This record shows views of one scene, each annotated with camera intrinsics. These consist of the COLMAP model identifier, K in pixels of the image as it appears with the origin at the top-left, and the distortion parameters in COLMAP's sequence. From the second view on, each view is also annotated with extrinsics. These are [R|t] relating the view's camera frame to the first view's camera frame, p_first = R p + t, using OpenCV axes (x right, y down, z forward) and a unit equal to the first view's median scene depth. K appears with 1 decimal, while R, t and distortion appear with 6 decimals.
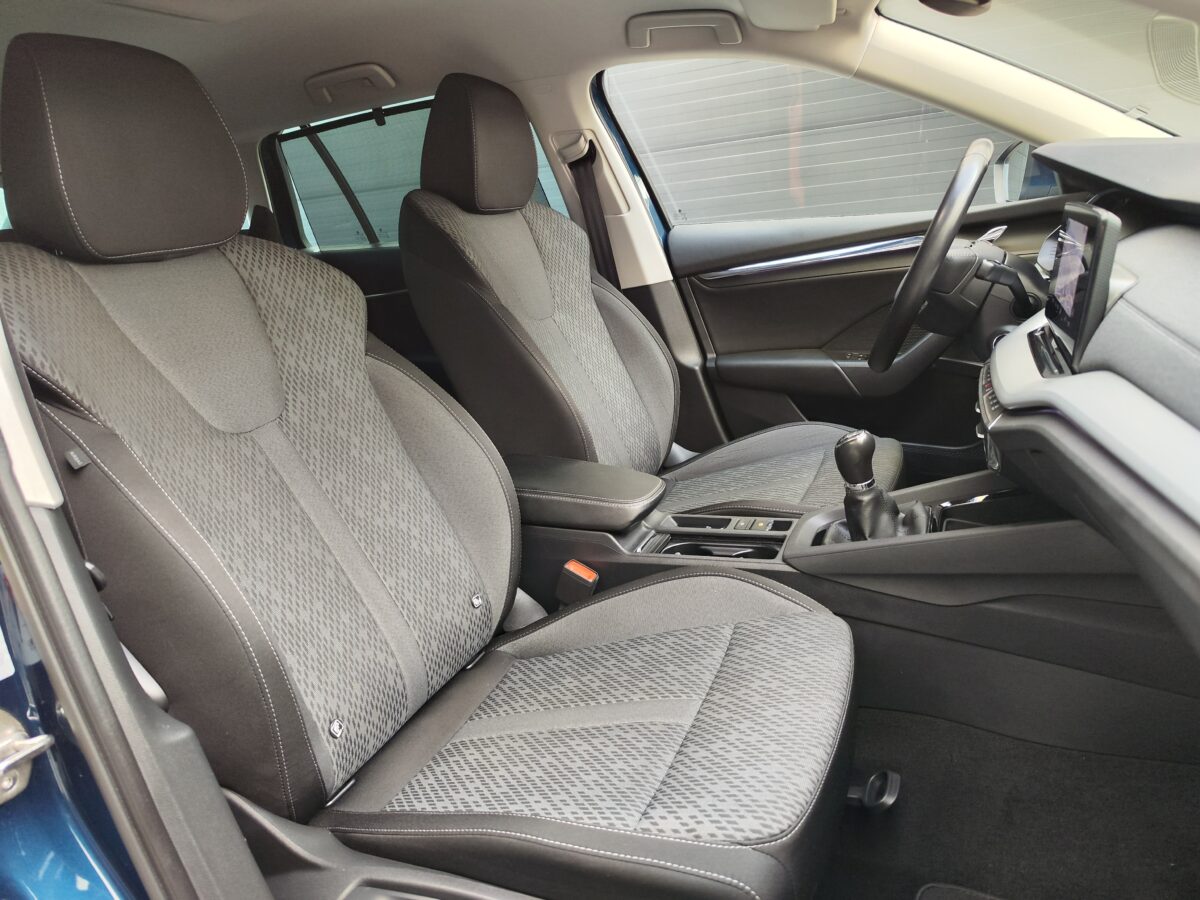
lens RADIAL K [[819.6, 0, 601.0], [0, 819.6, 456.0], [0, 0, 1]] dist [-0.028622, 0.000070]
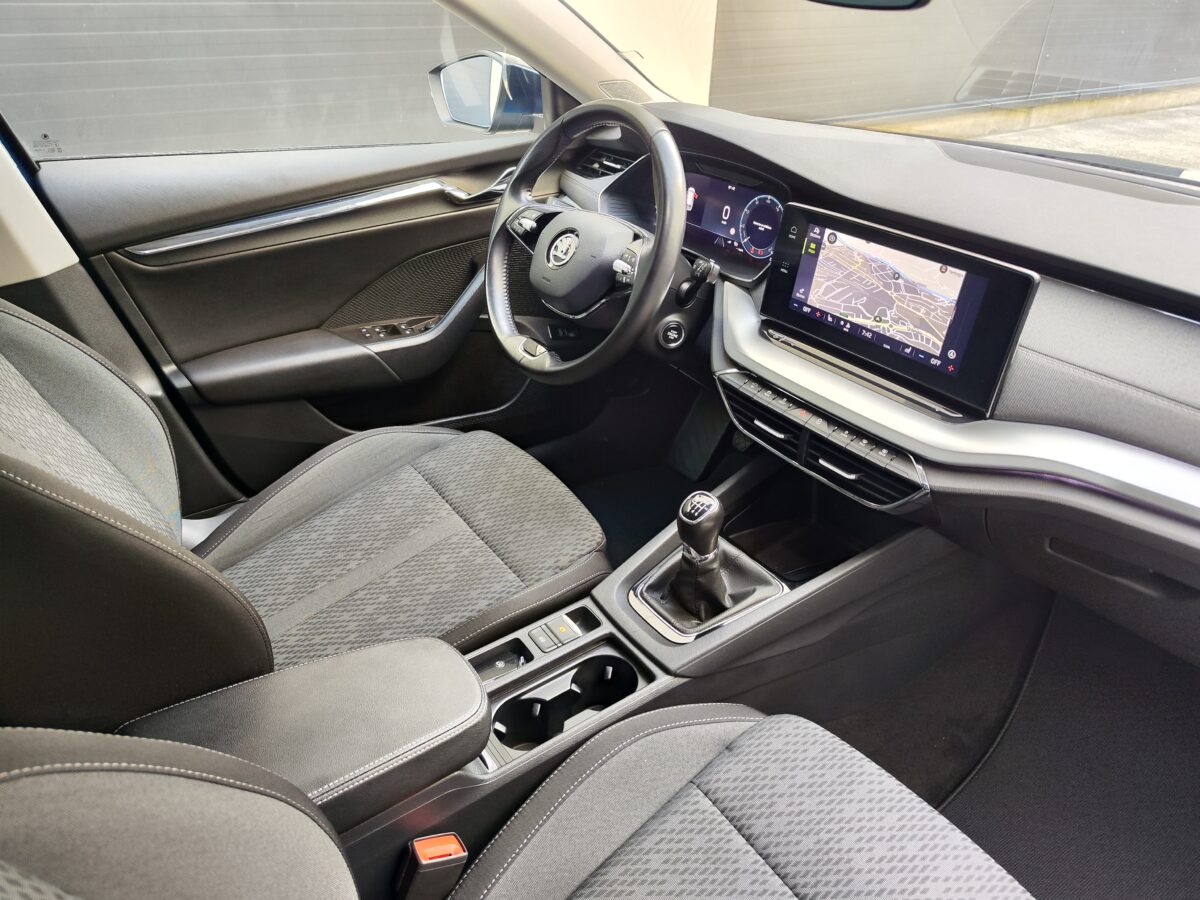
lens RADIAL K [[819.6, 0, 601.0], [0, 819.6, 456.0], [0, 0, 1]] dist [-0.028622, 0.000070]
pose [[0.510302, -0.330032, 0.794148, -0.232733], [0.160169, 0.943749, 0.289282, -0.195666], [-0.844949, -0.020423, 0.534458, 0.379267]]
